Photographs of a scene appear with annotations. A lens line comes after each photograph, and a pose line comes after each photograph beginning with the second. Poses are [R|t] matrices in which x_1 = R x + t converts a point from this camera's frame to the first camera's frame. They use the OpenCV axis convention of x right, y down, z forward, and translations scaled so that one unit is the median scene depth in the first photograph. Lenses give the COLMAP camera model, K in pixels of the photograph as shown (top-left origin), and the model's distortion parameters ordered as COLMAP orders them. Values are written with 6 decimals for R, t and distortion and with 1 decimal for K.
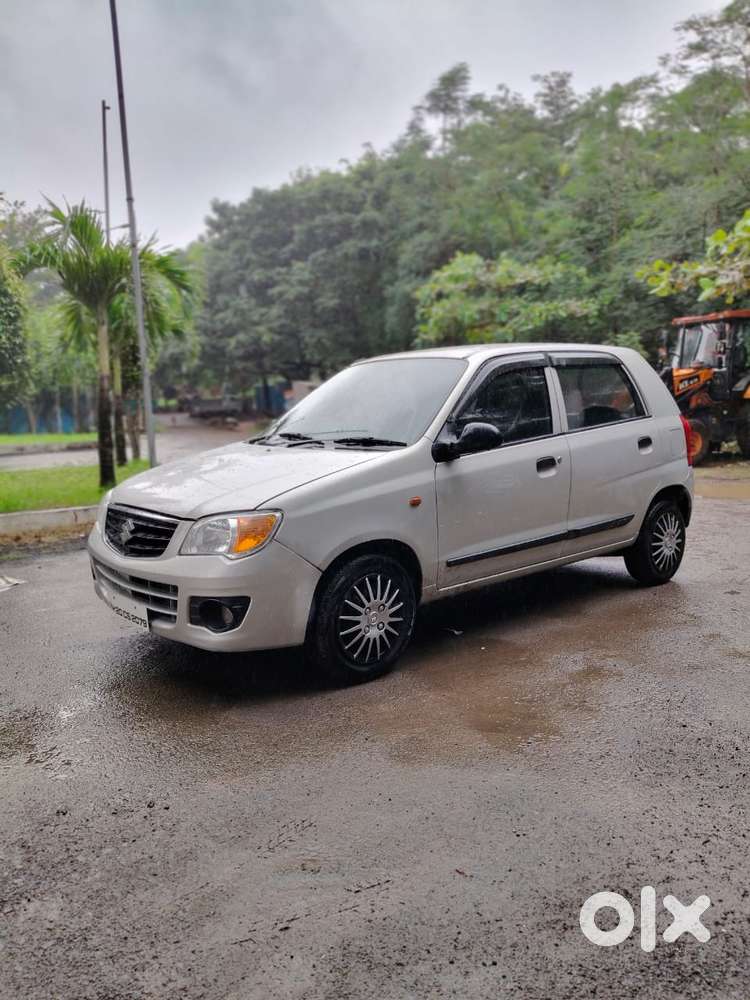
lens RADIAL K [[749.7, 0, 385.5], [0, 749.7, 497.5], [0, 0, 1]] dist [0.017894, -0.046734]
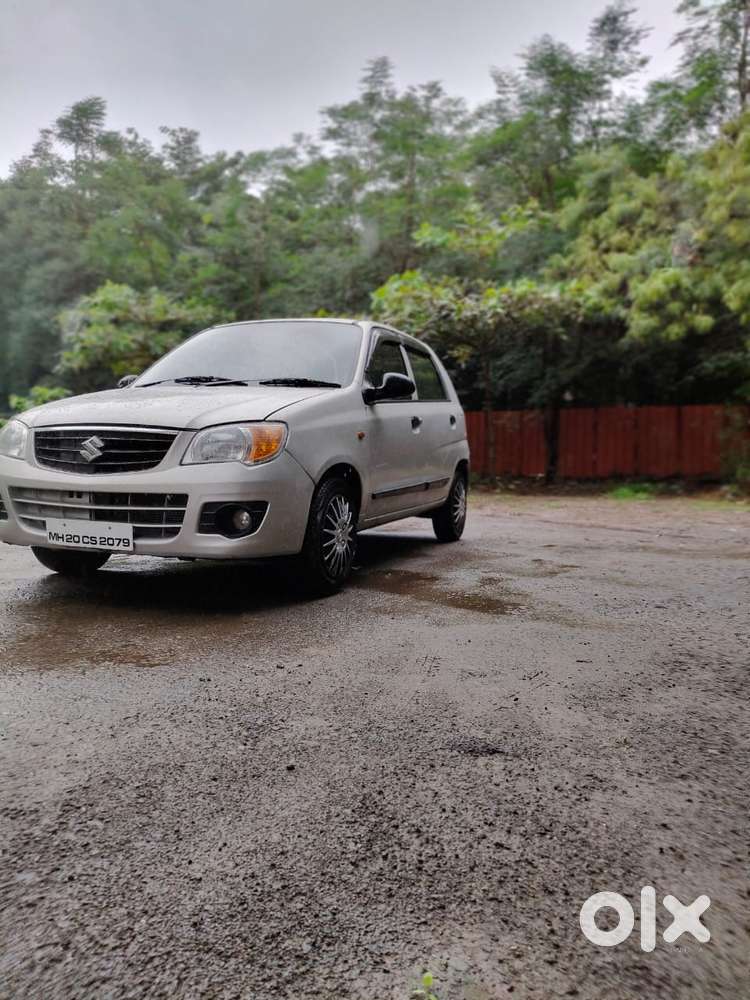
lens RADIAL K [[727.1, 0, 375.4], [0, 727.1, 522.2], [0, 0, 1]] dist [-0.000725, -0.039356]
pose [[0.881485, -0.010345, 0.472099, -0.161151], [0.022269, 0.999558, -0.019677, 0.056399], [-0.471687, 0.027858, 0.881326, 0.014178]]
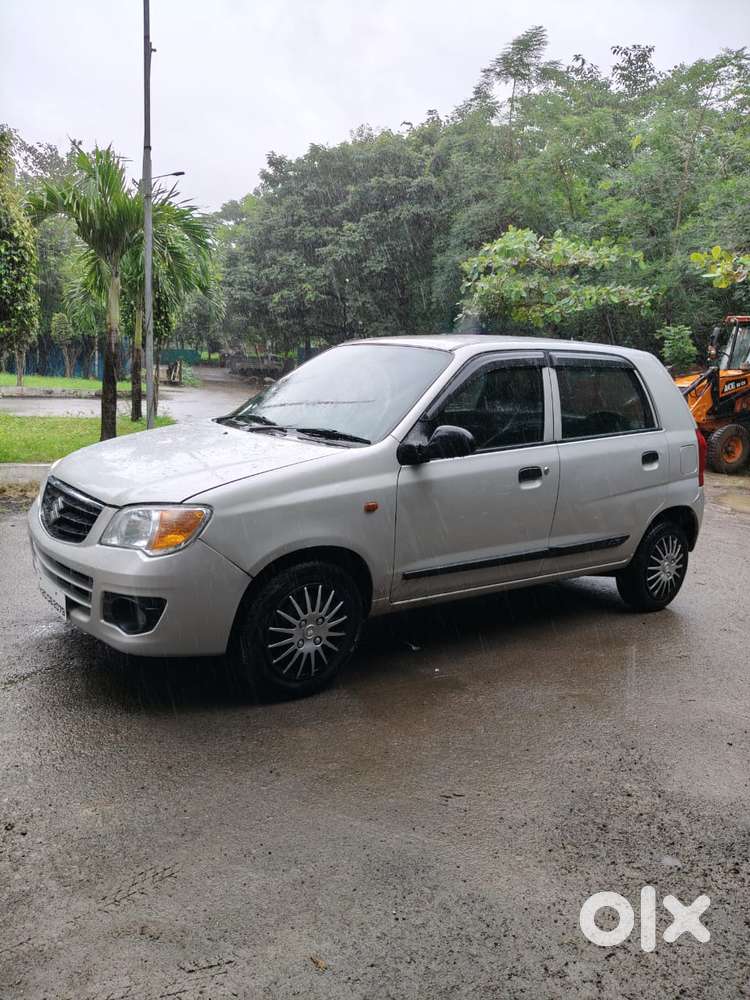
lens RADIAL K [[765.8, 0, 382.2], [0, 765.8, 488.0], [0, 0, 1]] dist [-0.010048, -0.003086]
pose [[0.994562, 0.093068, -0.046737, 0.033945], [-0.091888, 0.995409, 0.026796, -0.015522], [0.049016, -0.022356, 0.998548, 0.027357]]
